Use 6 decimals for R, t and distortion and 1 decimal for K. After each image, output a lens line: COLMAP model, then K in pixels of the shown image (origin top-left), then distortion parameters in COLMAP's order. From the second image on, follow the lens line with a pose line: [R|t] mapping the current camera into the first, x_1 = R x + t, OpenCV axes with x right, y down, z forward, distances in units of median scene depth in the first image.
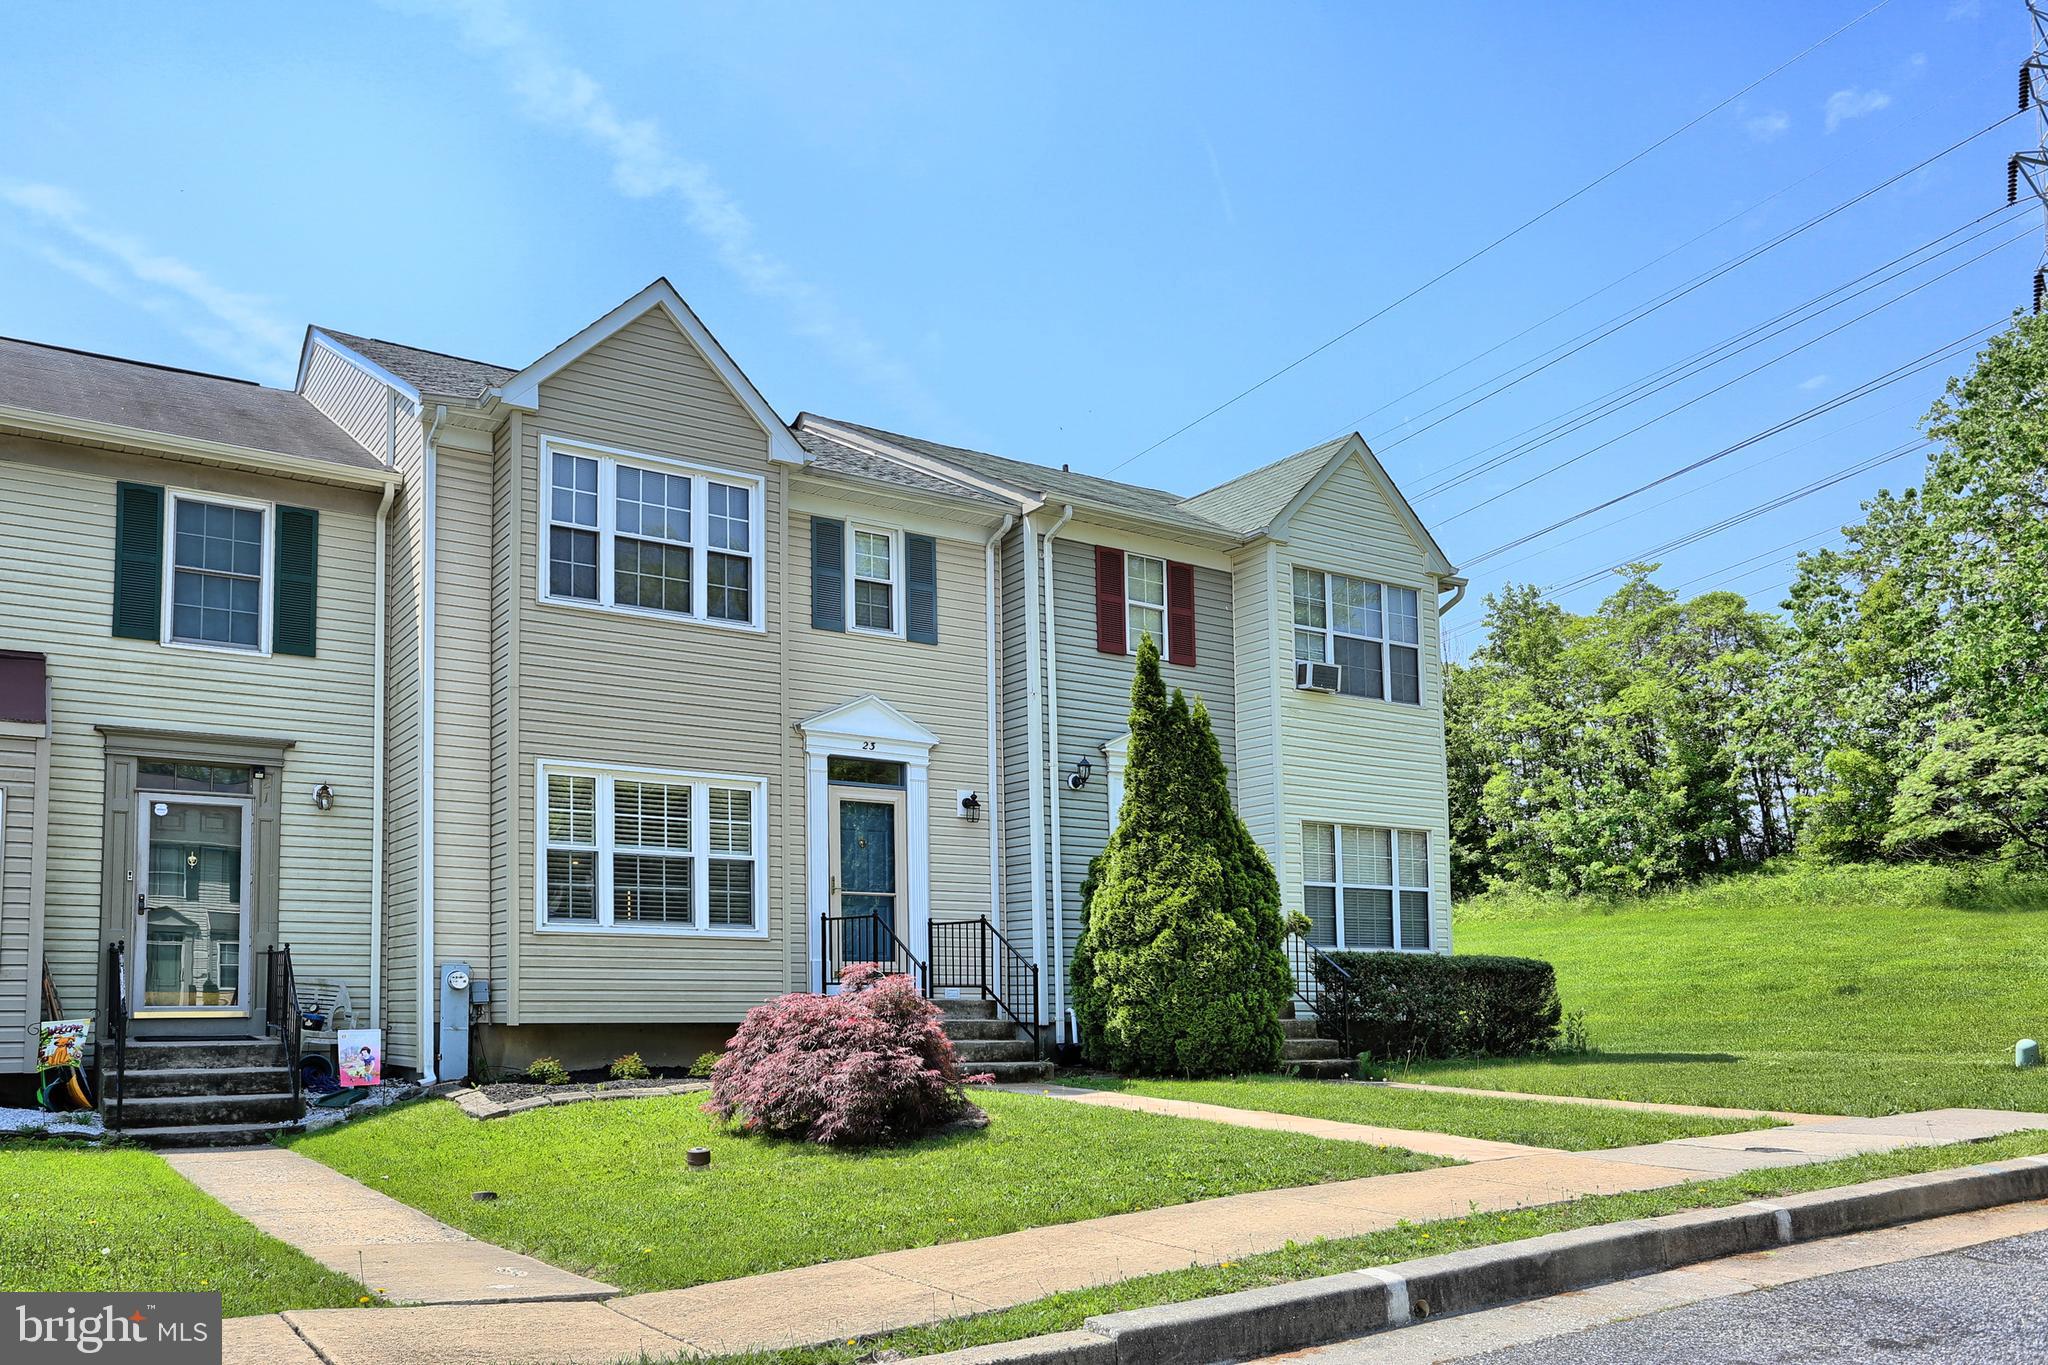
lens RADIAL K [[1585.2, 0, 1002.7], [0, 1585.2, 588.4], [0, 0, 1]] dist [0.011406, 0.007251]
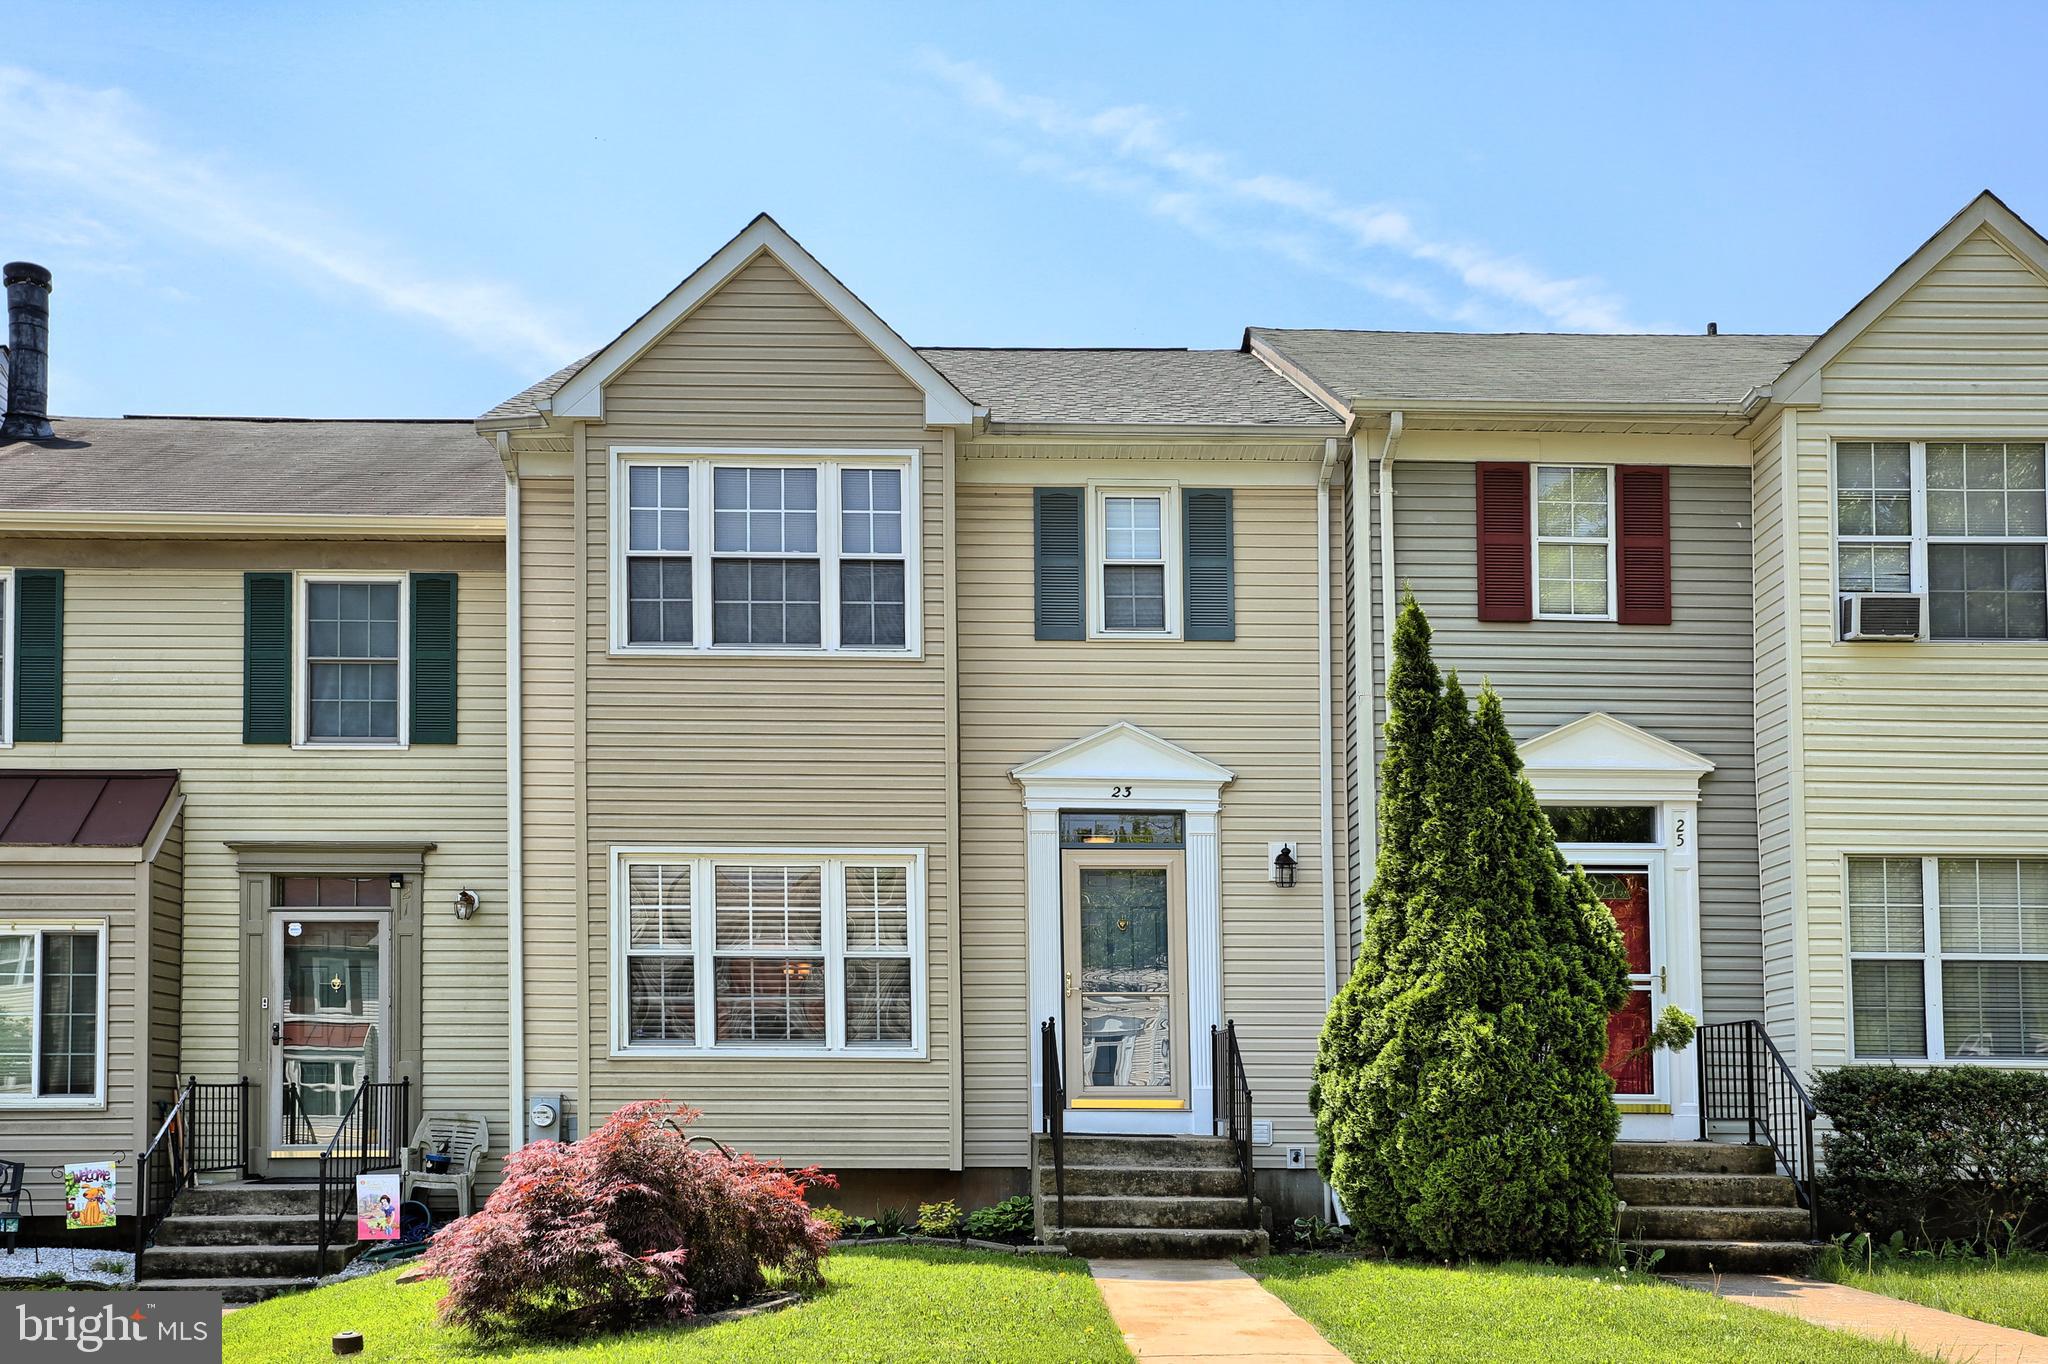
lens RADIAL K [[2113.6, 0, 1037.9], [0, 2113.6, 713.6], [0, 0, 1]] dist [0.064141, 0.000000]
pose [[0.854328, -0.095904, -0.510809, 0.430357], [0.129127, 0.991178, 0.029873, 0.033413], [0.503438, -0.091480, 0.859175, 0.170934]]
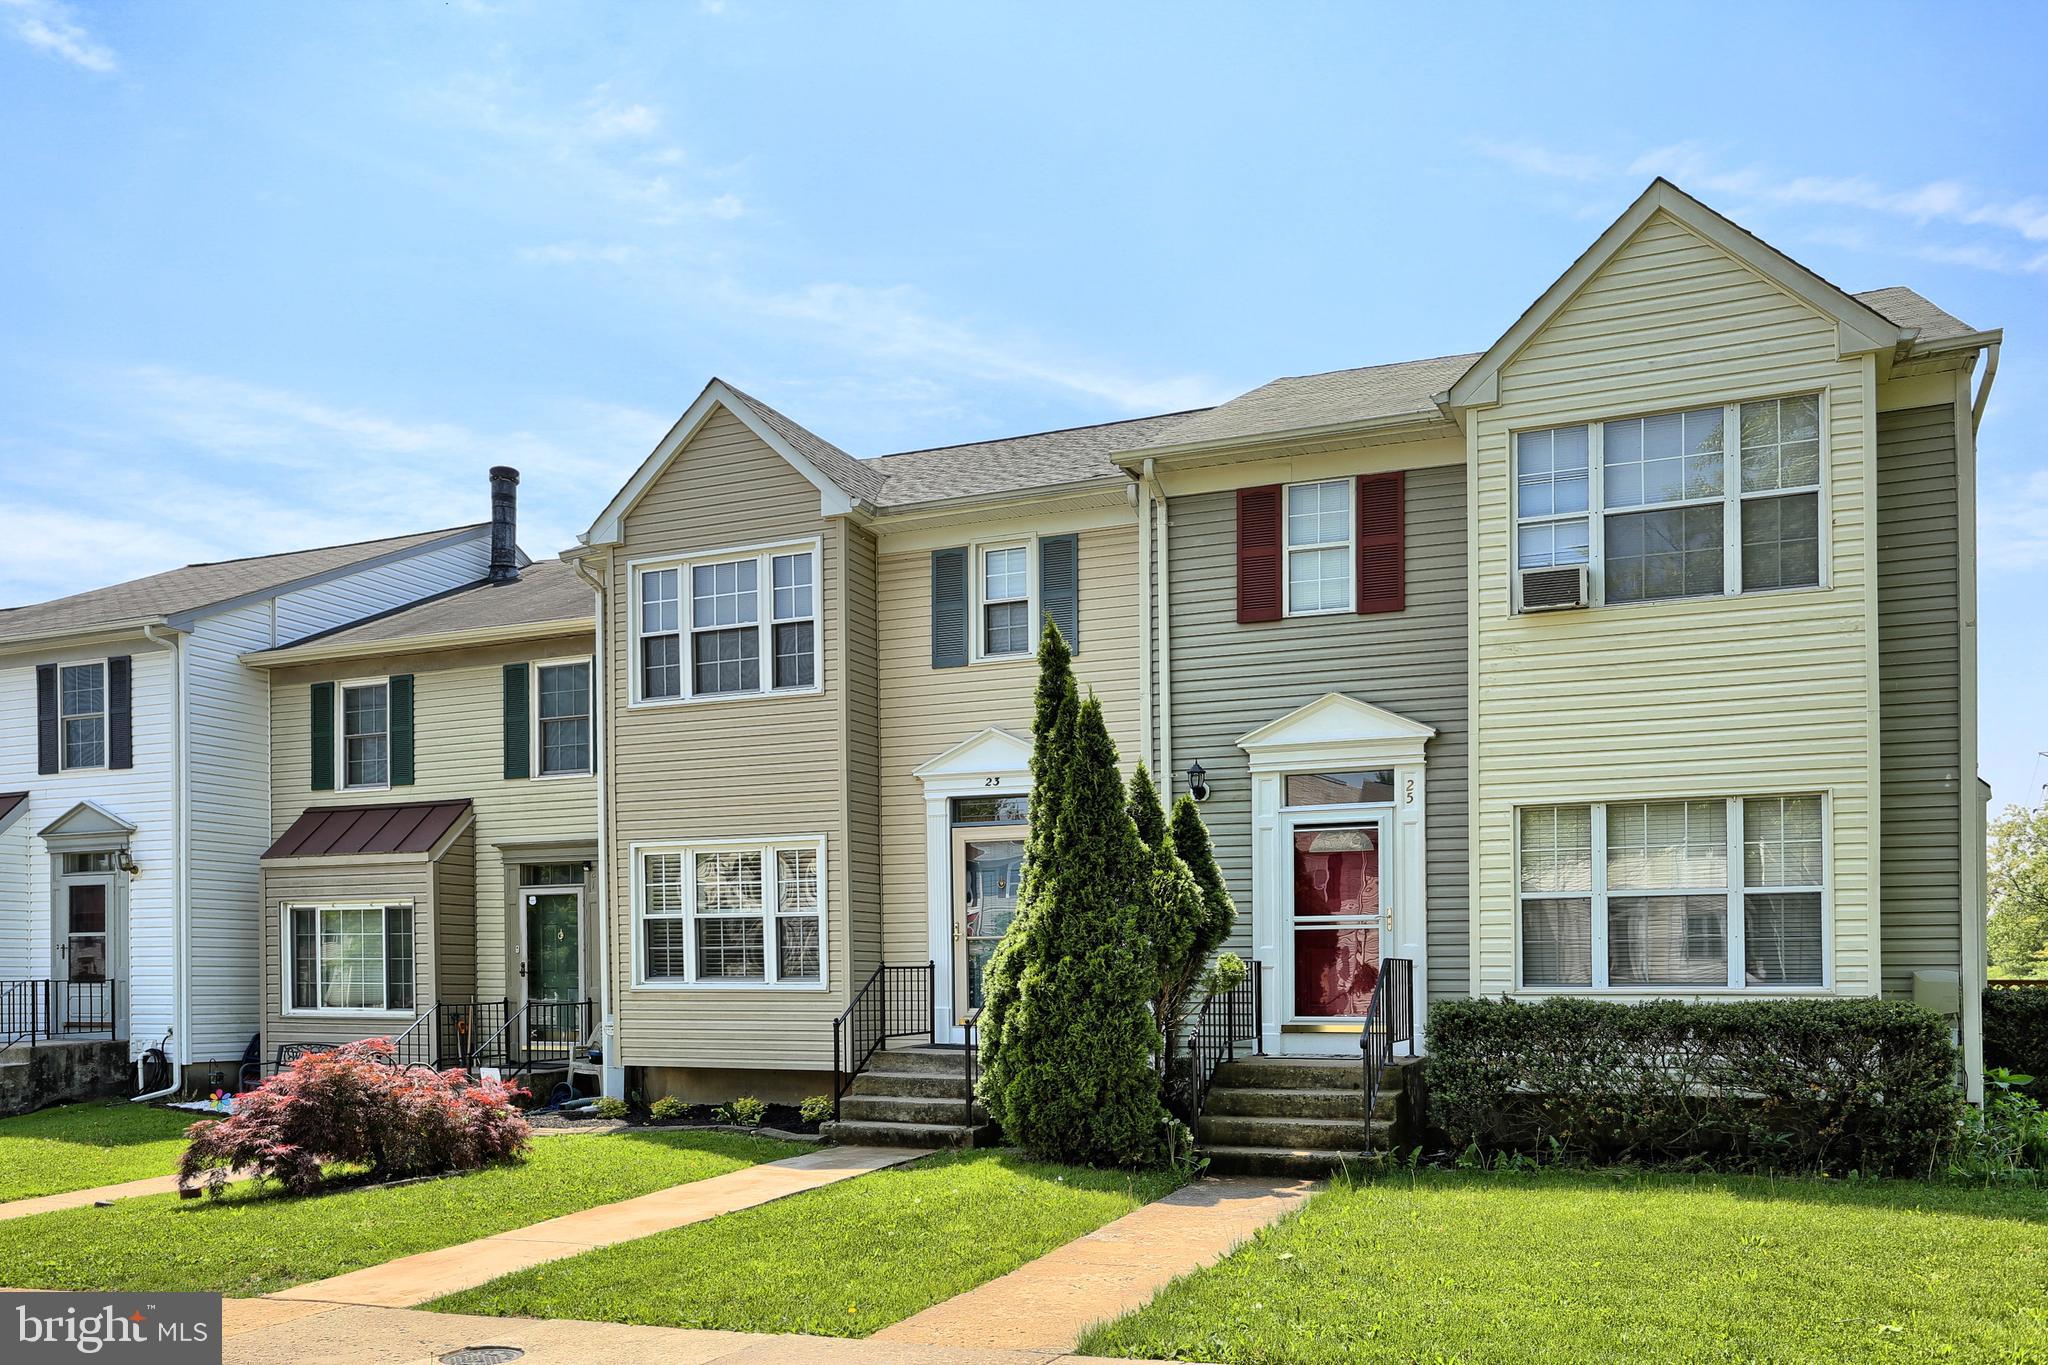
lens RADIAL K [[1585.2, 0, 1046.8], [0, 1585.2, 754.2], [0, 0, 1]] dist [0.011406, 0.007251]
pose [[0.560187, -0.117254, -0.820025, 0.796481], [0.211708, 0.977321, 0.004880, 0.097073], [0.800856, -0.176340, 0.572306, 0.557543]]
